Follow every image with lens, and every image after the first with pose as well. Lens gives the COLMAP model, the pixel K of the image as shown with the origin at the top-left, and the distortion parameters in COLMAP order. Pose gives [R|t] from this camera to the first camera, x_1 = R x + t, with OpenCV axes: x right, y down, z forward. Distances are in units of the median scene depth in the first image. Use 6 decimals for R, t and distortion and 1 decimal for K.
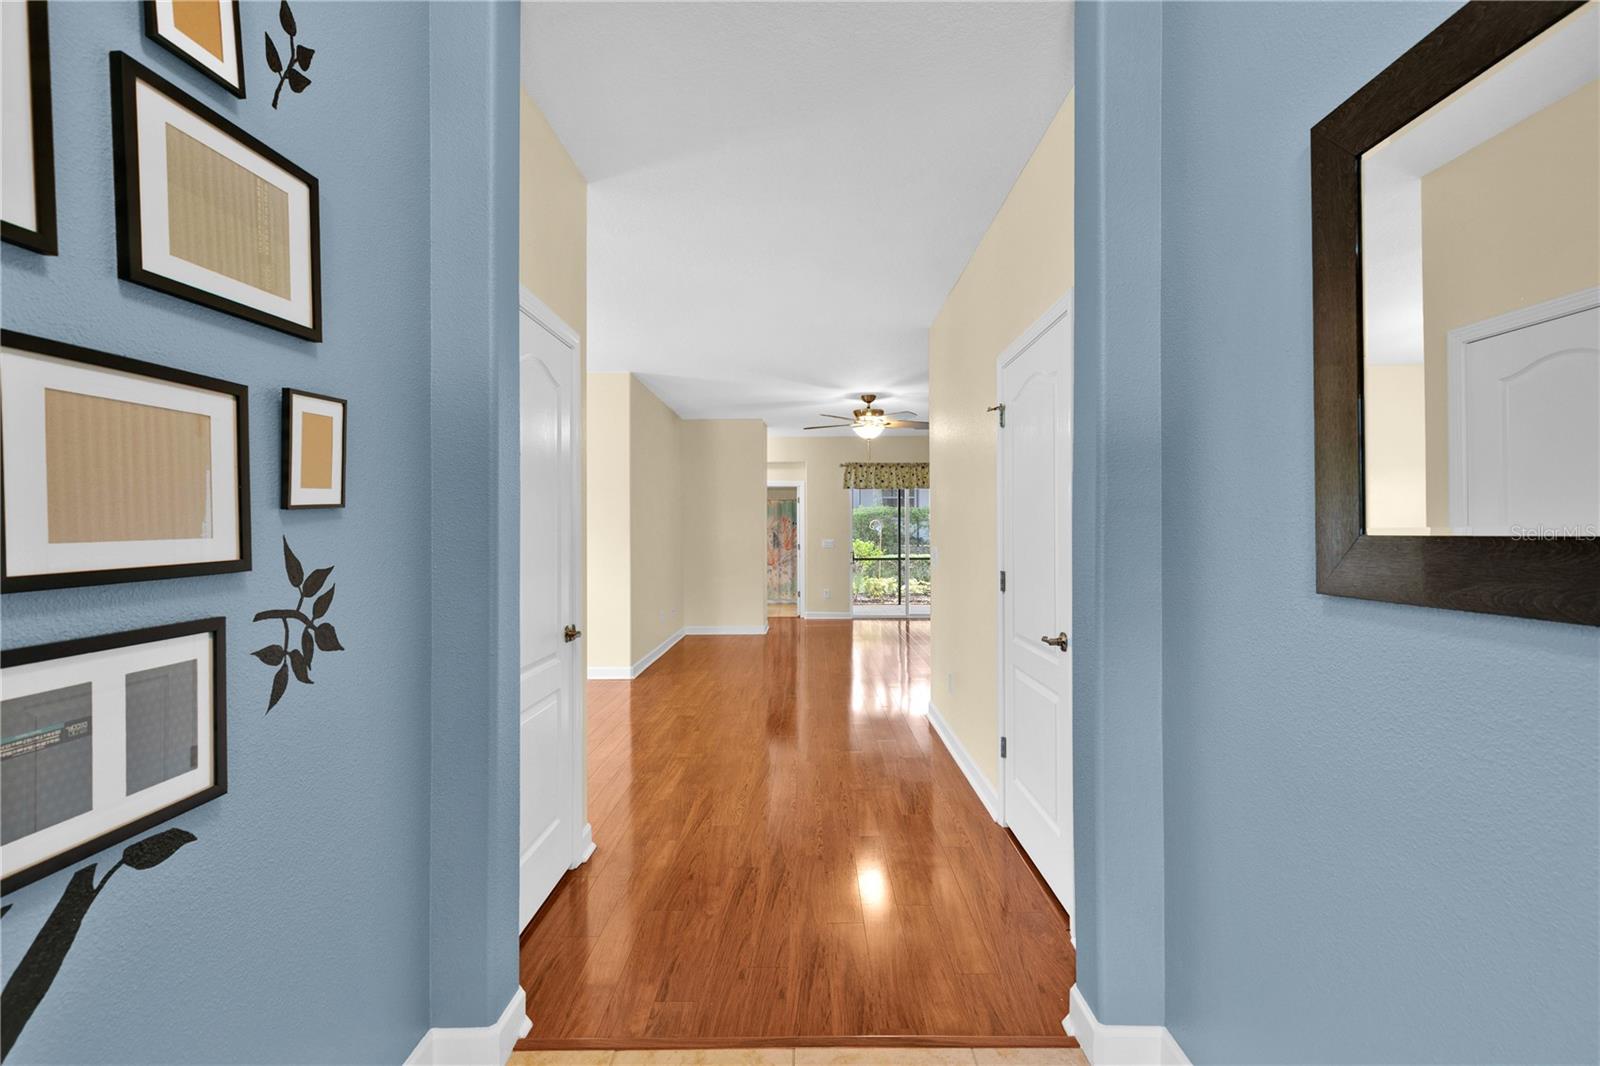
lens RADIAL K [[722.7, 0, 798.9], [0, 722.7, 531.7], [0, 0, 1]] dist [0.014501, -0.000572]
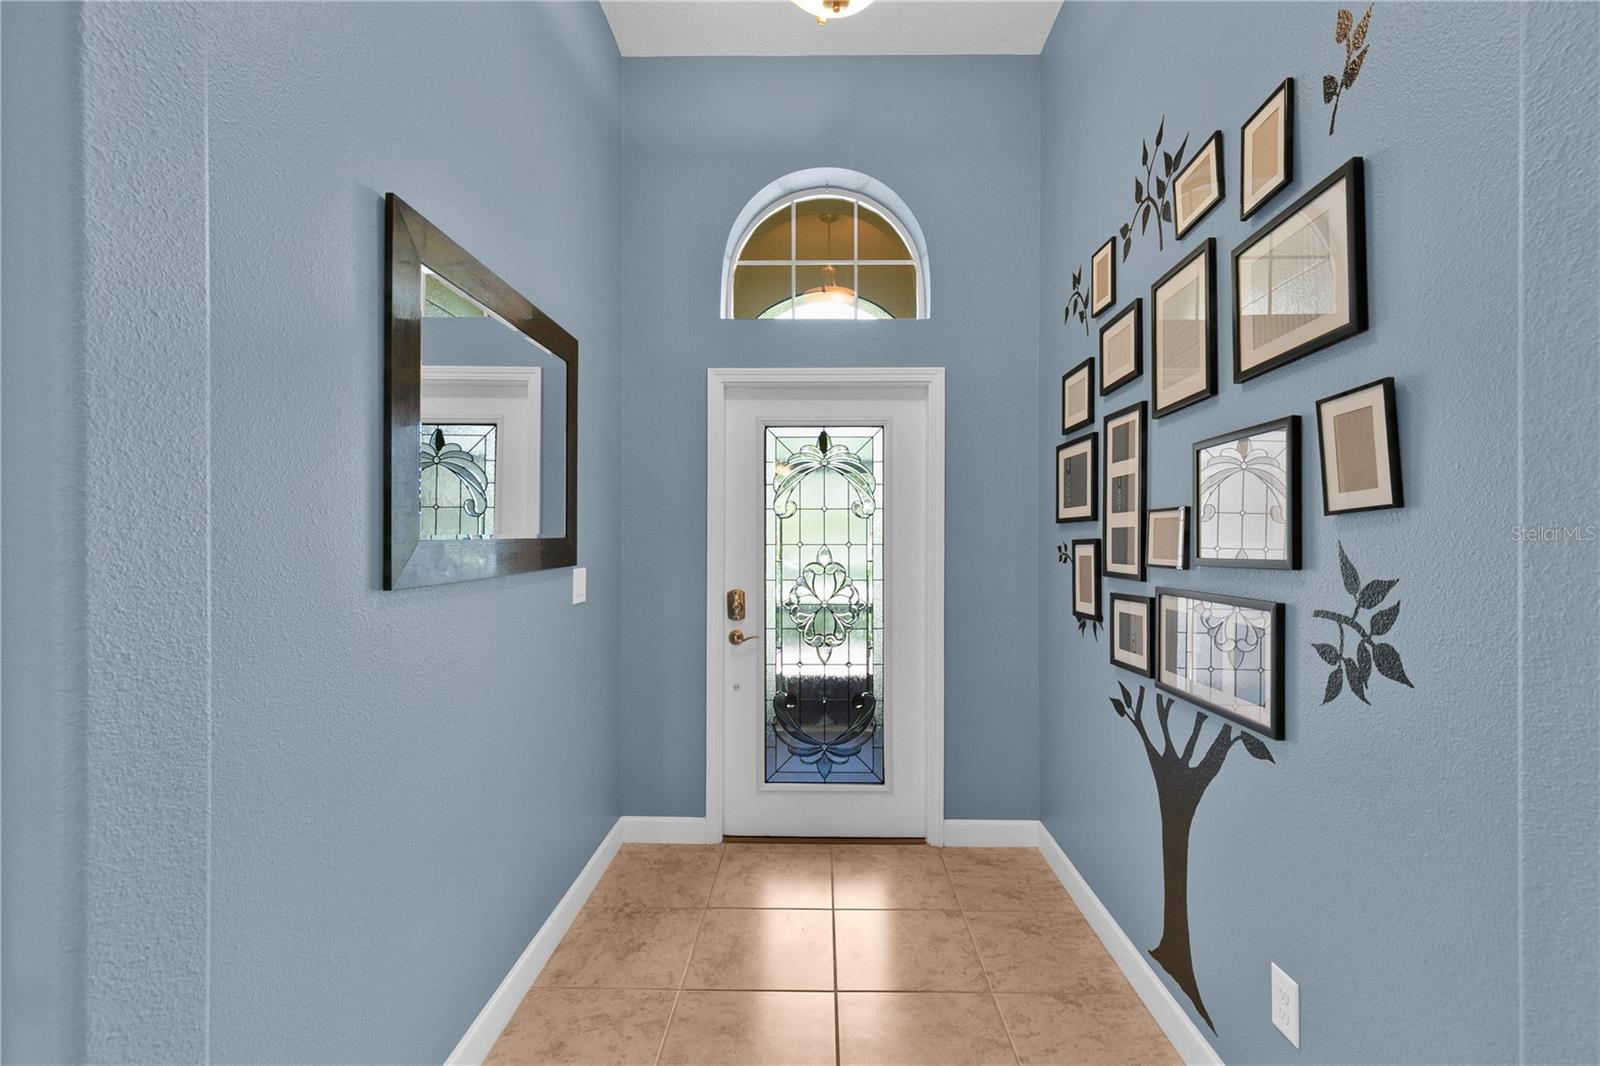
lens RADIAL K [[722.7, 0, 803.3], [0, 722.7, 539.2], [0, 0, 1]] dist [0.014501, -0.000572]
pose [[-0.999636, -0.000452, 0.026969, 0.013170], [-0.000421, 0.999999, 0.001185, 0.001503], [-0.026969, 0.001173, -0.999636, 1.965789]]
